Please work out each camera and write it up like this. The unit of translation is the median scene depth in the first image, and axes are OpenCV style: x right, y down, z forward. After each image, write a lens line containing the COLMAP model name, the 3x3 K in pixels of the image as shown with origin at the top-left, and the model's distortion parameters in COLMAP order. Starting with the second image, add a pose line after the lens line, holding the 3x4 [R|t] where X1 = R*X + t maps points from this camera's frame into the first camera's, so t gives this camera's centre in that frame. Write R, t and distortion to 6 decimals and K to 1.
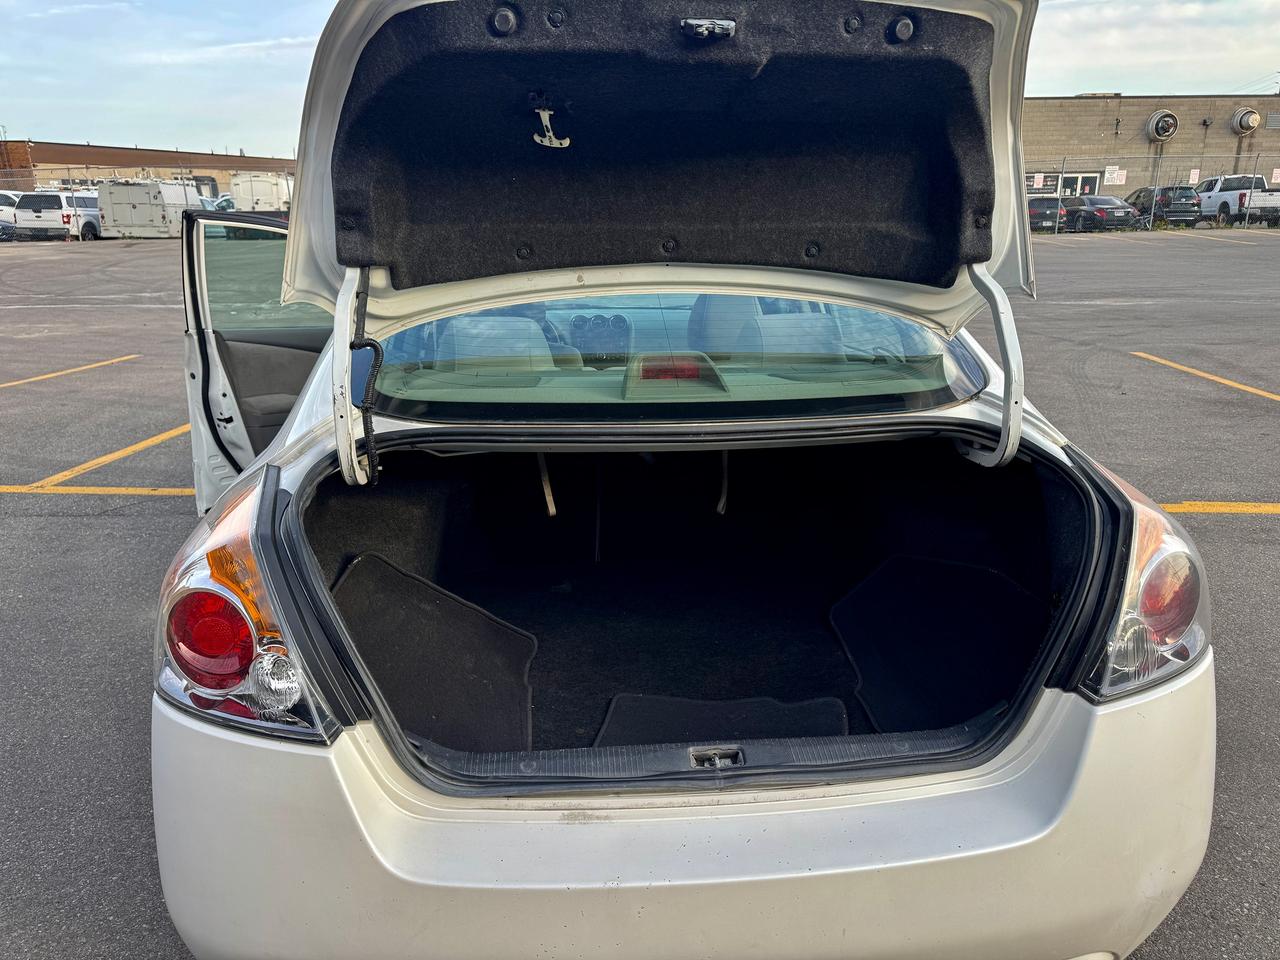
lens RADIAL K [[912.2, 0, 652.5], [0, 912.2, 480.6], [0, 0, 1]] dist [0.013780, -0.016807]
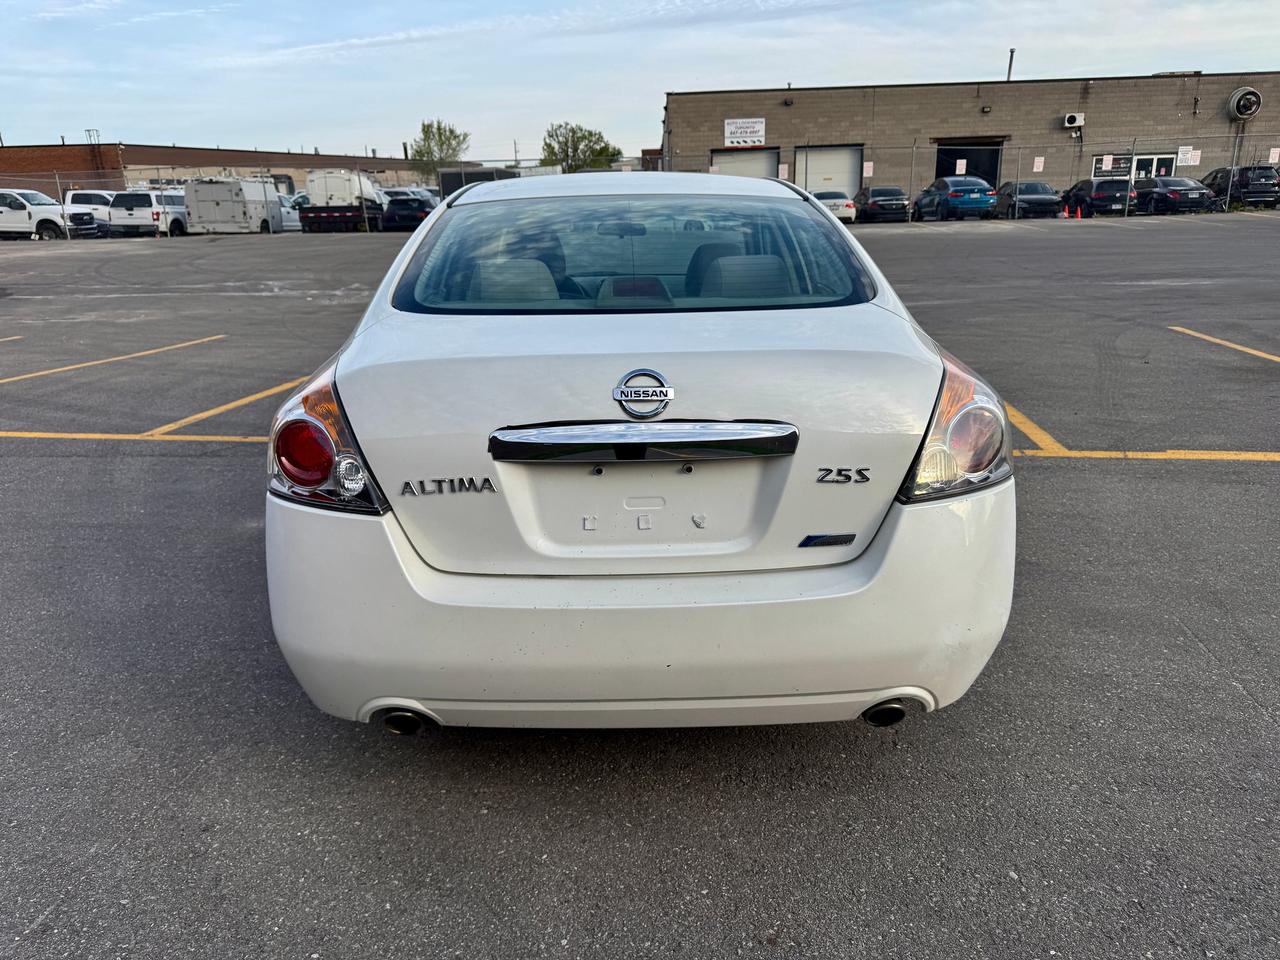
lens RADIAL K [[912.2, 0, 647.6], [0, 912.2, 477.1], [0, 0, 1]] dist [0.013780, -0.016807]
pose [[0.997296, 0.006088, -0.073231, 0.012352], [-0.005724, 0.999970, 0.005182, 0.013240], [0.073260, -0.004748, 0.997302, -0.029979]]
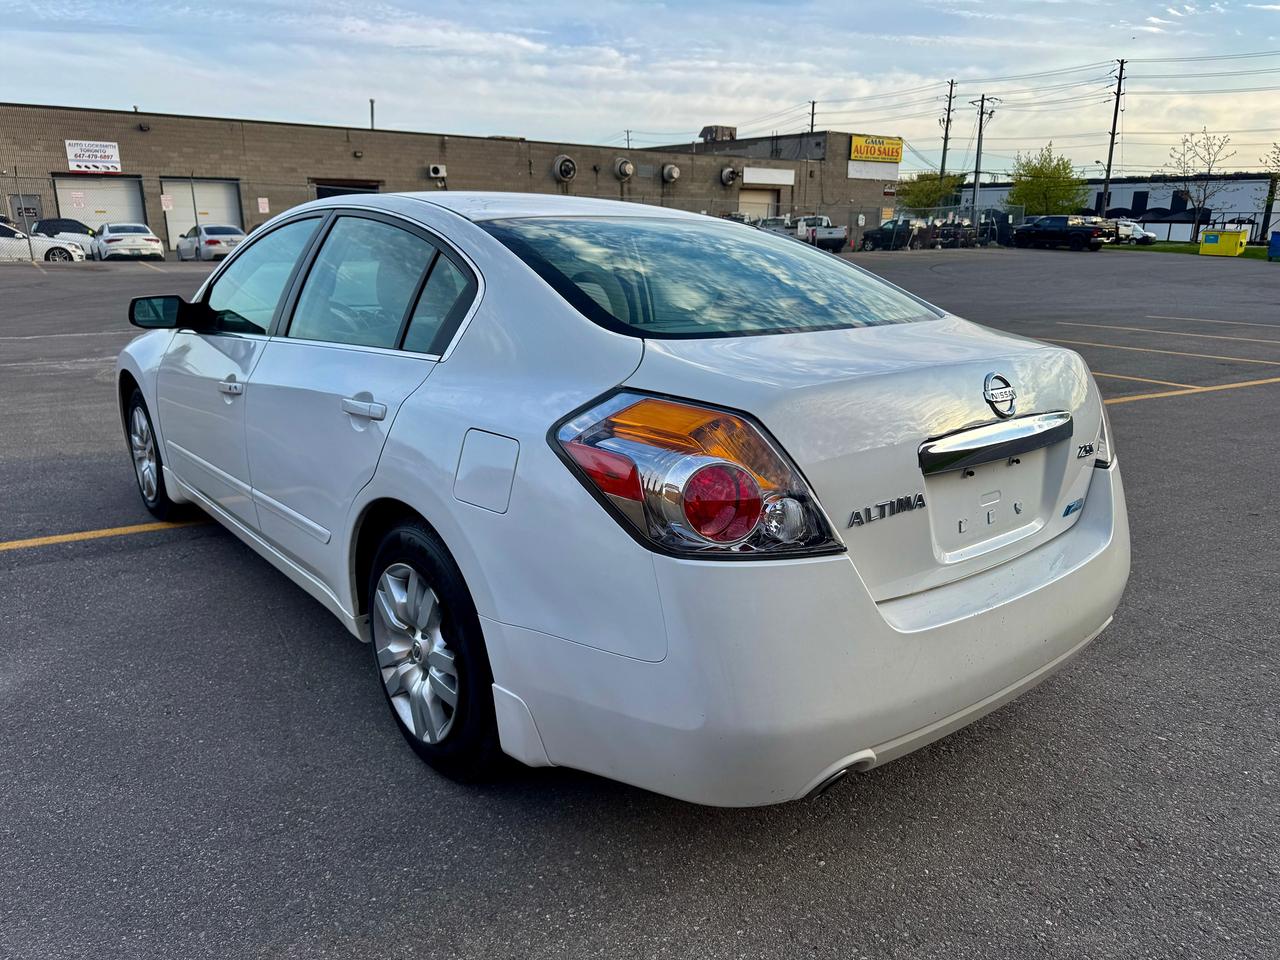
lens RADIAL K [[912.2, 0, 607.8], [0, 912.2, 490.0], [0, 0, 1]] dist [0.013780, -0.016807]
pose [[0.823530, -0.136289, 0.550657, -0.328678], [0.147919, 0.988720, 0.023493, -0.008943], [-0.547647, 0.062105, 0.834401, 0.086839]]
